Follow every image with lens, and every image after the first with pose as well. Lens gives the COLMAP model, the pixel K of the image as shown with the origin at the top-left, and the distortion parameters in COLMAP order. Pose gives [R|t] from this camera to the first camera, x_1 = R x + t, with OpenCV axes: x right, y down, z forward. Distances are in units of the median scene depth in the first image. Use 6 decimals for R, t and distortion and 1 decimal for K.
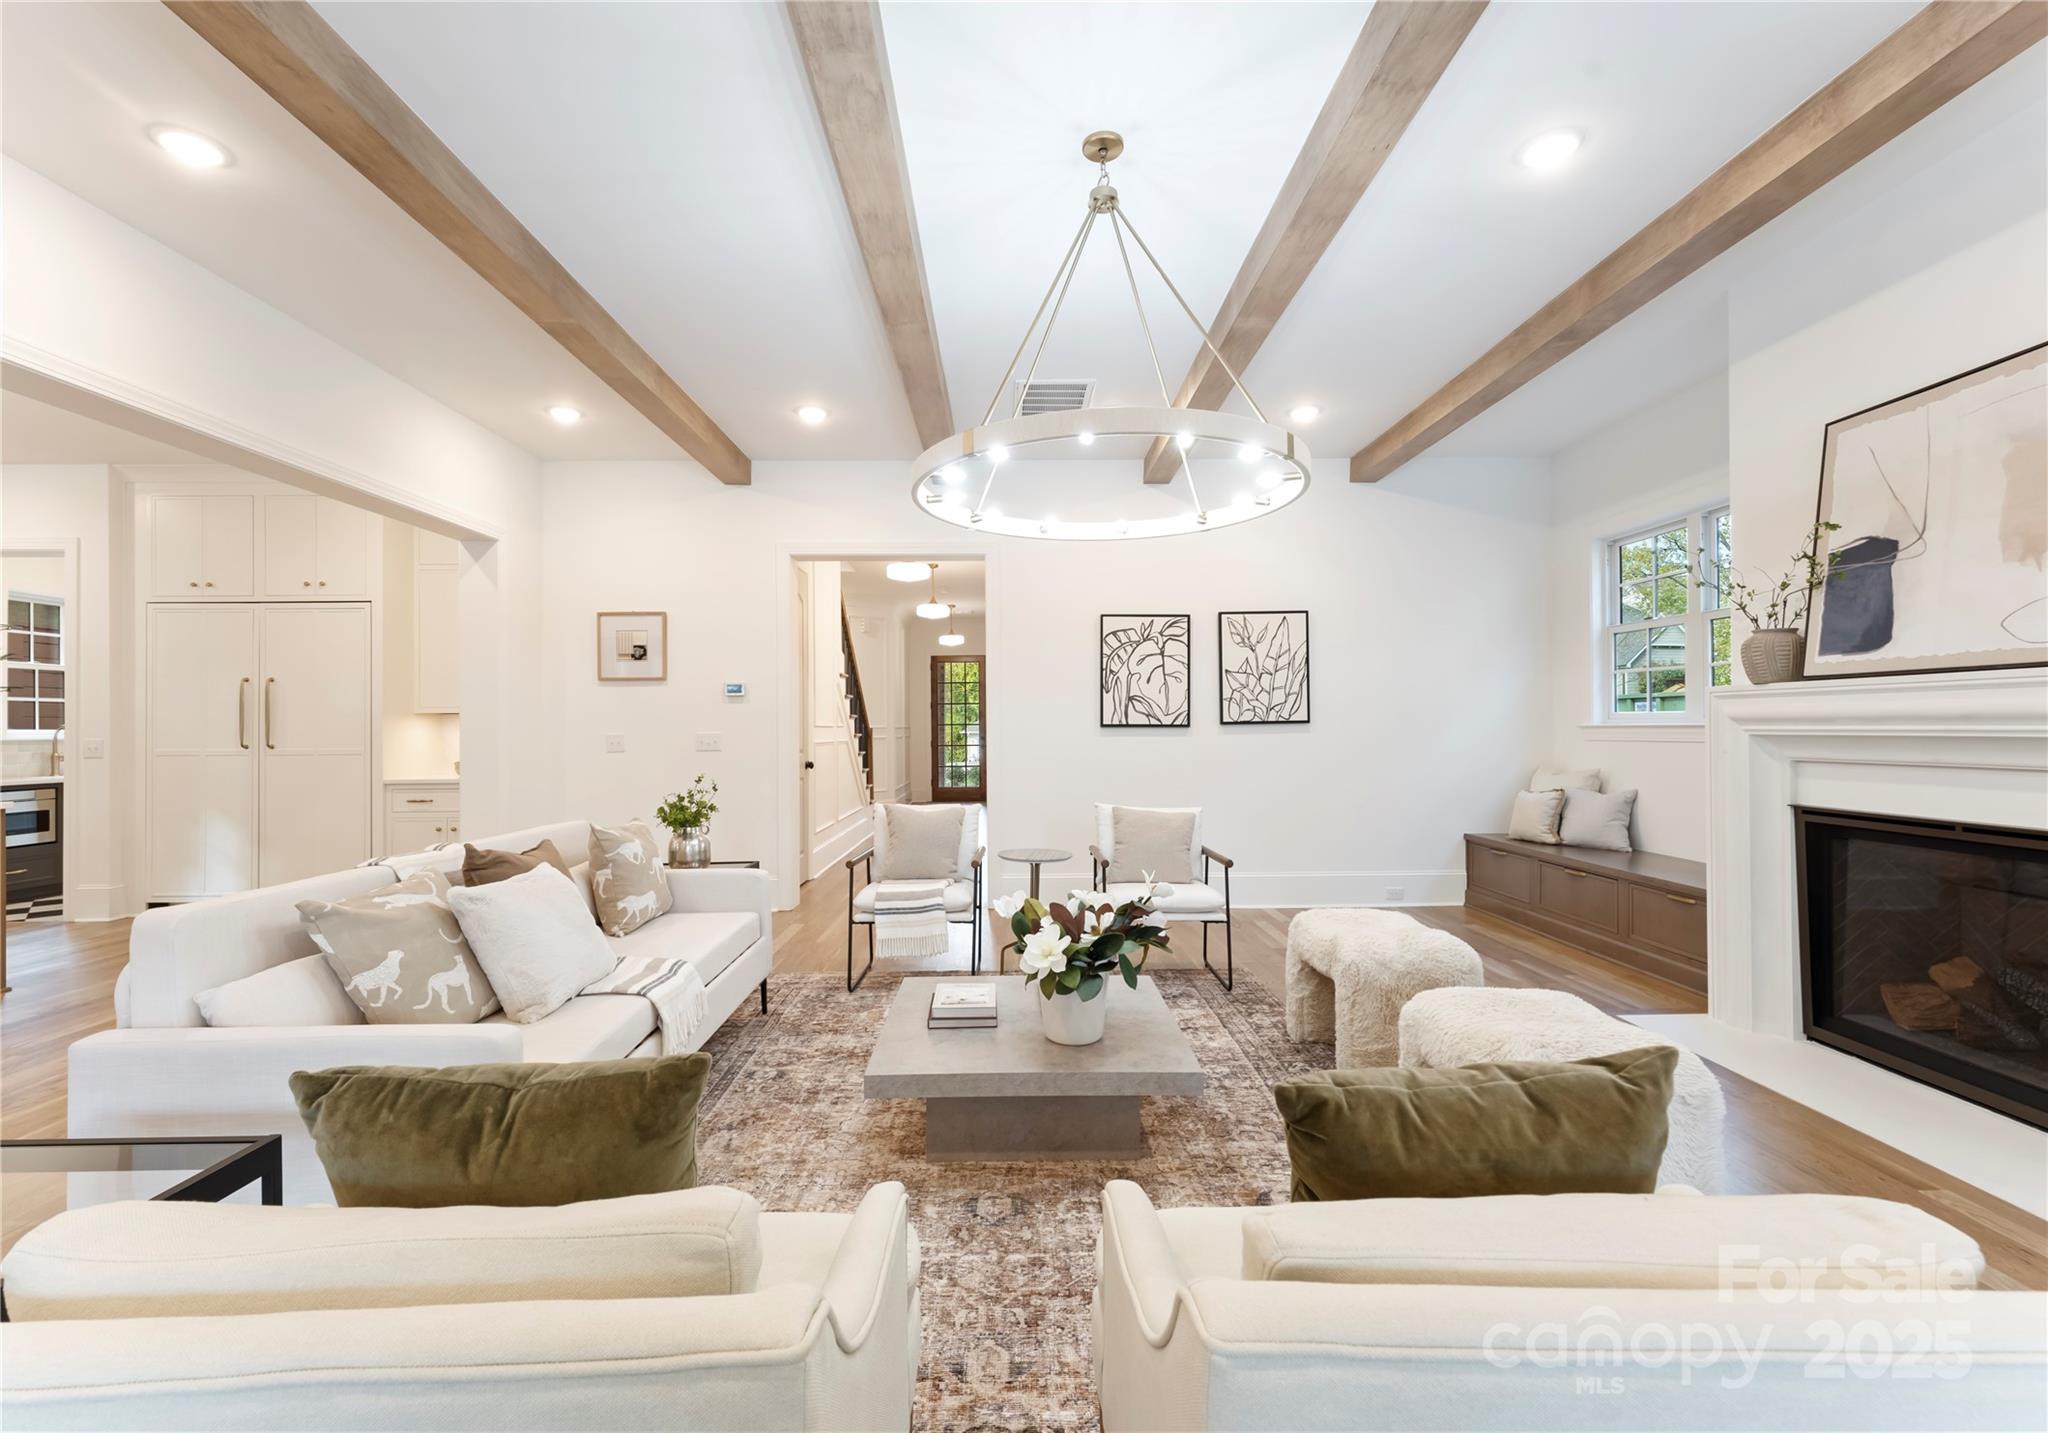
lens RADIAL K [[885.7, 0, 1016.2], [0, 885.7, 718.4], [0, 0, 1]] dist [0.004829, 0.000501]
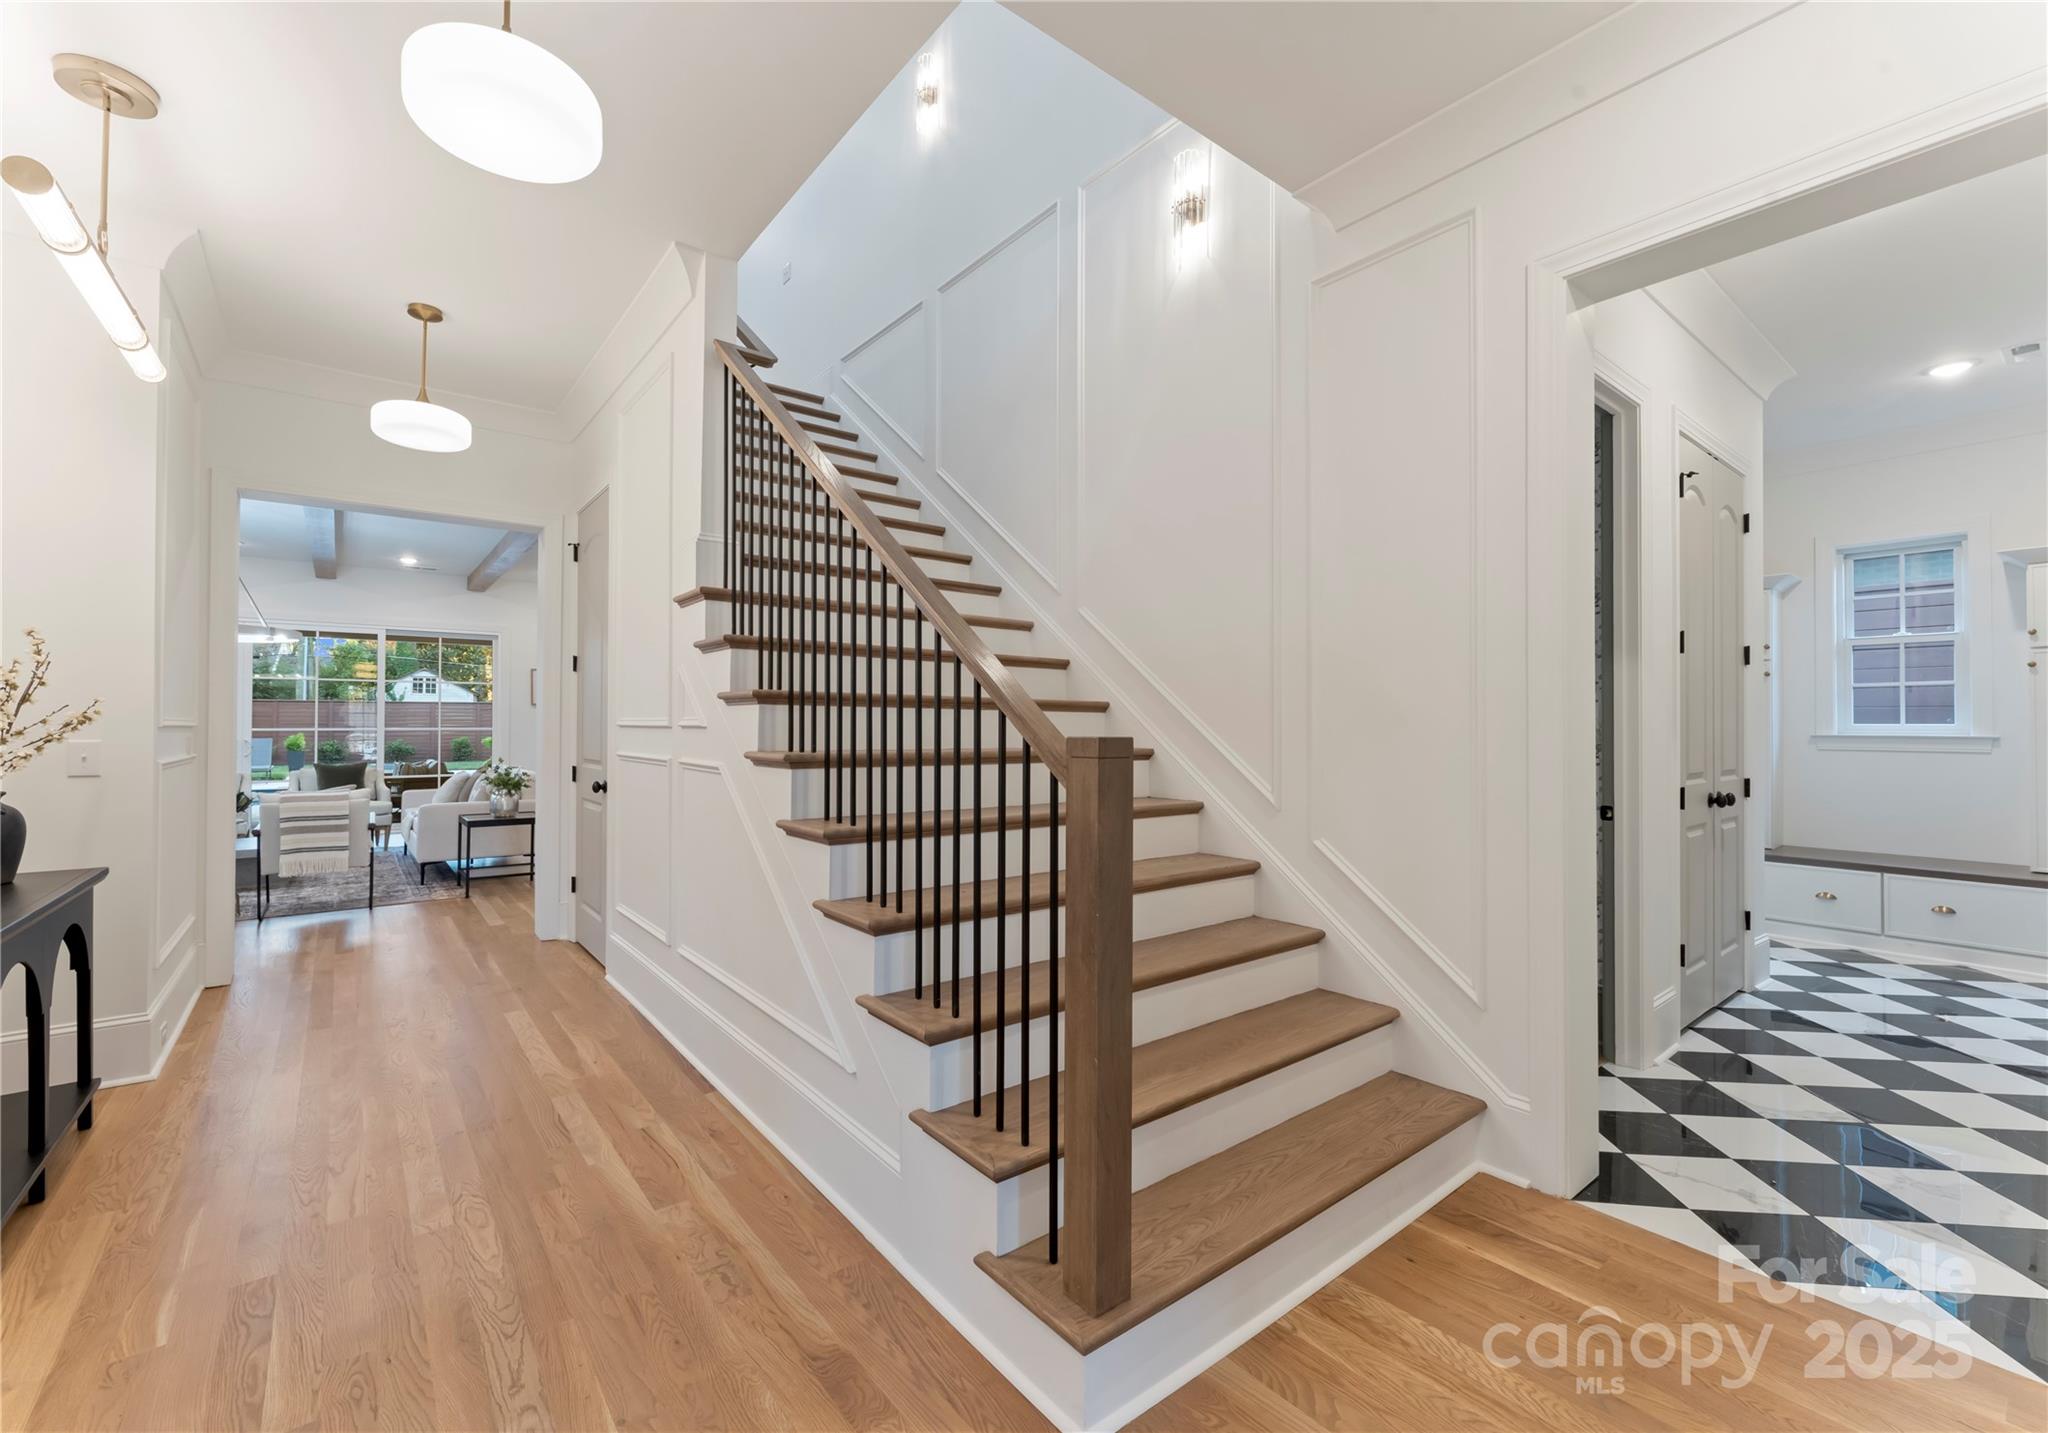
lens RADIAL K [[885.7, 0, 1016.2], [0, 885.7, 718.4], [0, 0, 1]] dist [0.004829, 0.000501]
pose [[-0.801414, -0.000589, -0.598110, -0.090609], [0.009127, 0.999871, -0.013213, 0.016824], [0.598040, -0.016048, -0.801305, 1.824667]]
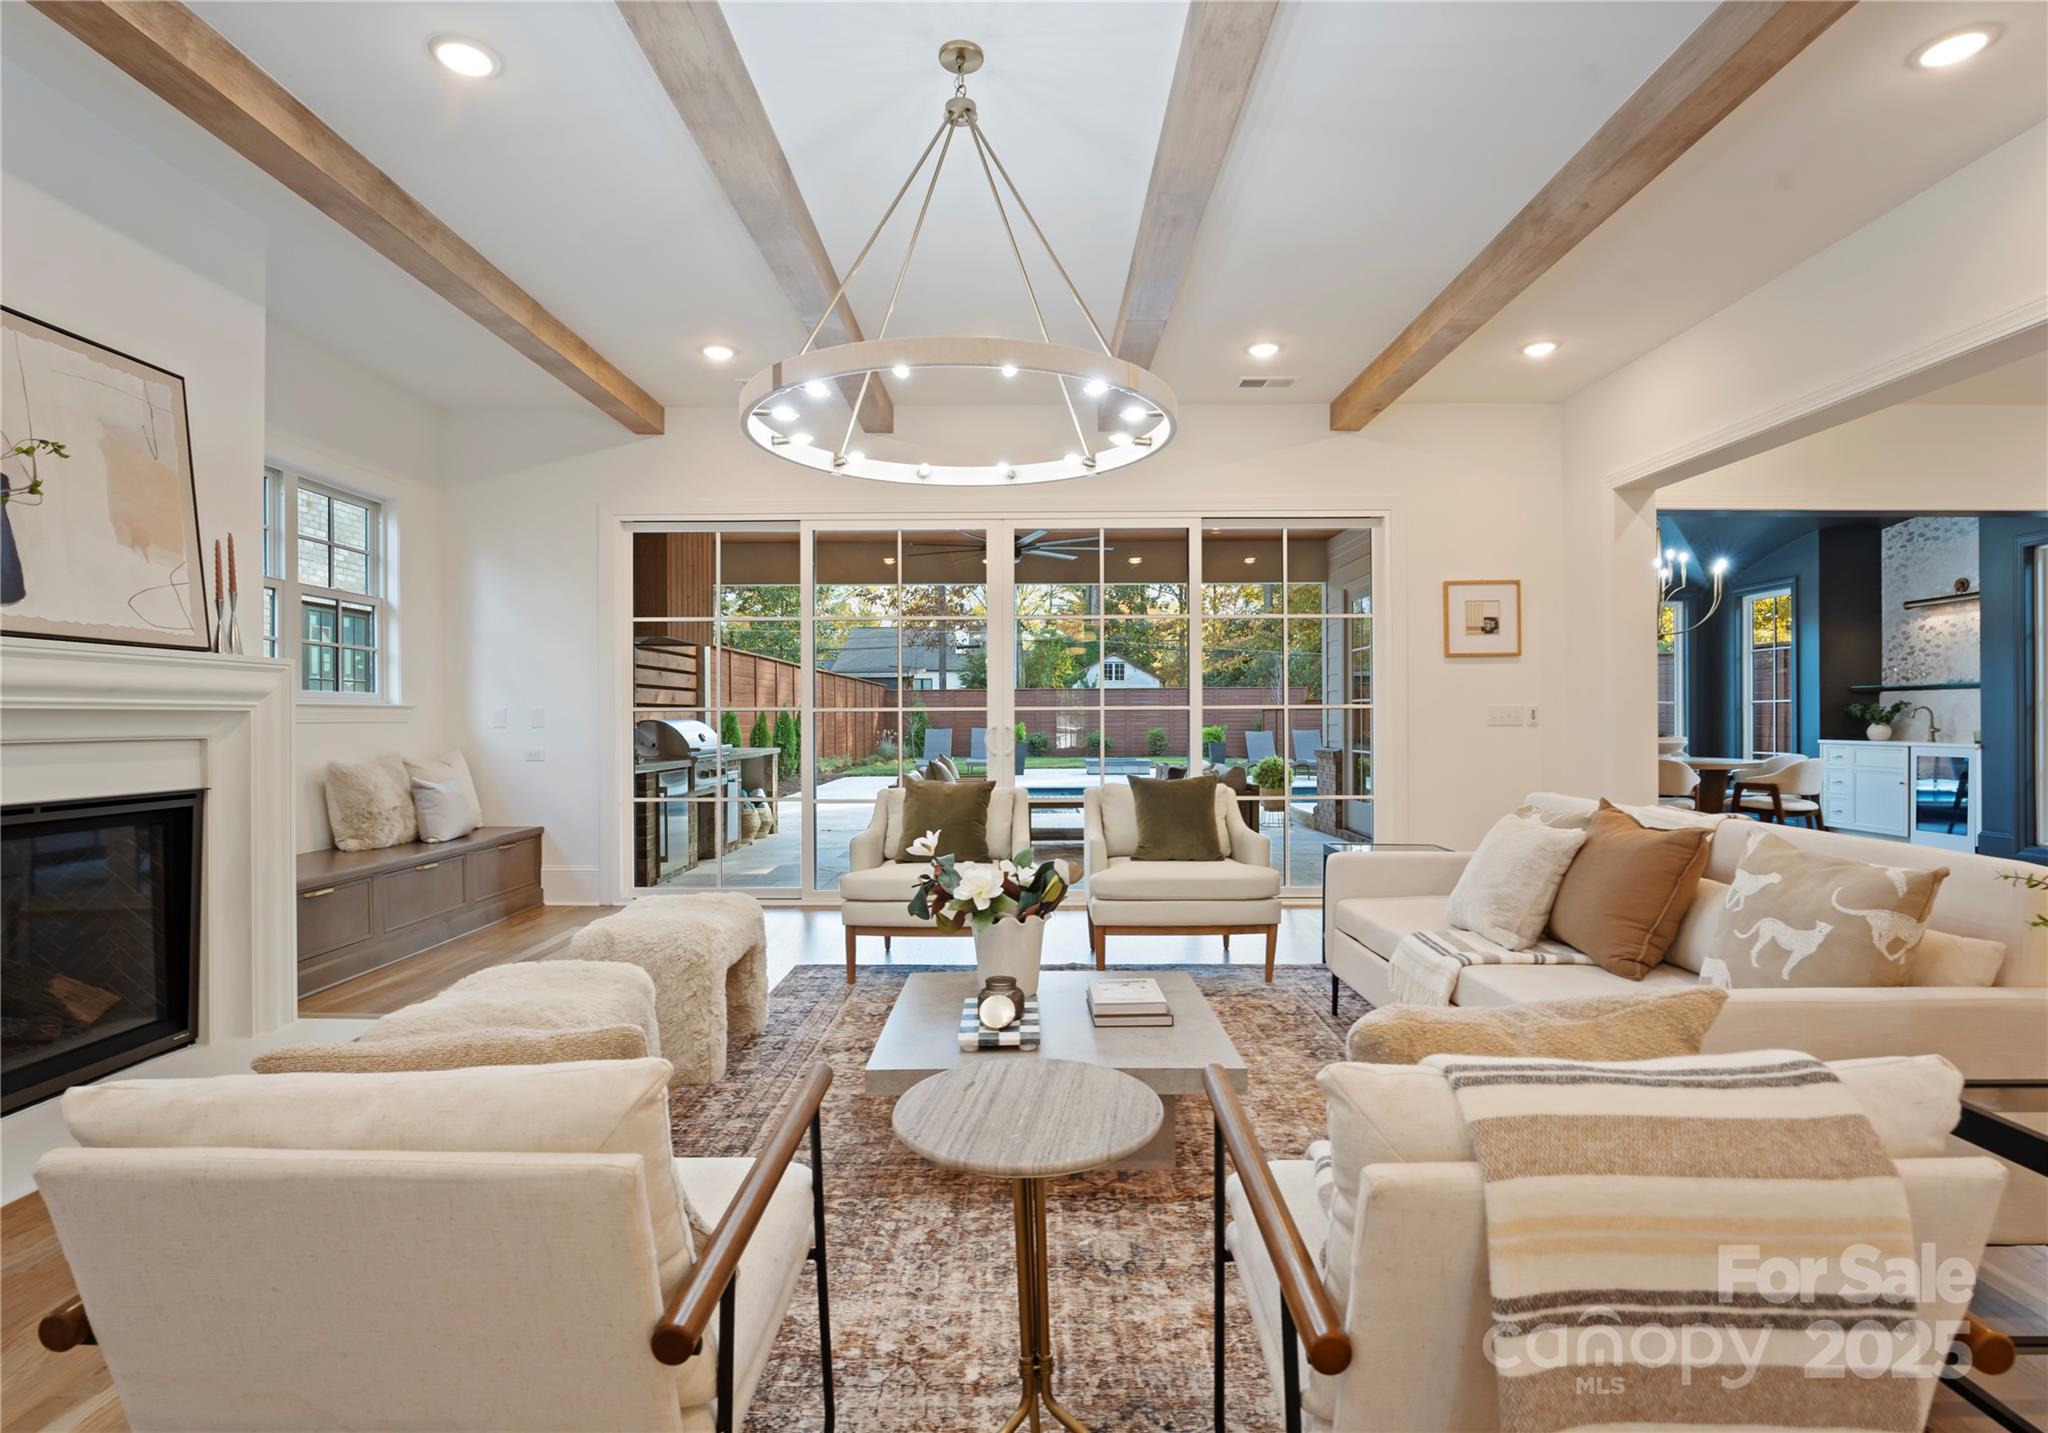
lens RADIAL K [[996.0, 0, 1024.0], [0, 996.0, 716.5], [0, 0, 1]] dist [-0.018773, 0.000042]
pose [[-0.999809, 0.011814, 0.015578, 0.011300], [0.011653, 0.999878, -0.010358, 0.022731], [-0.015699, -0.010175, -0.999825, 0.929906]]
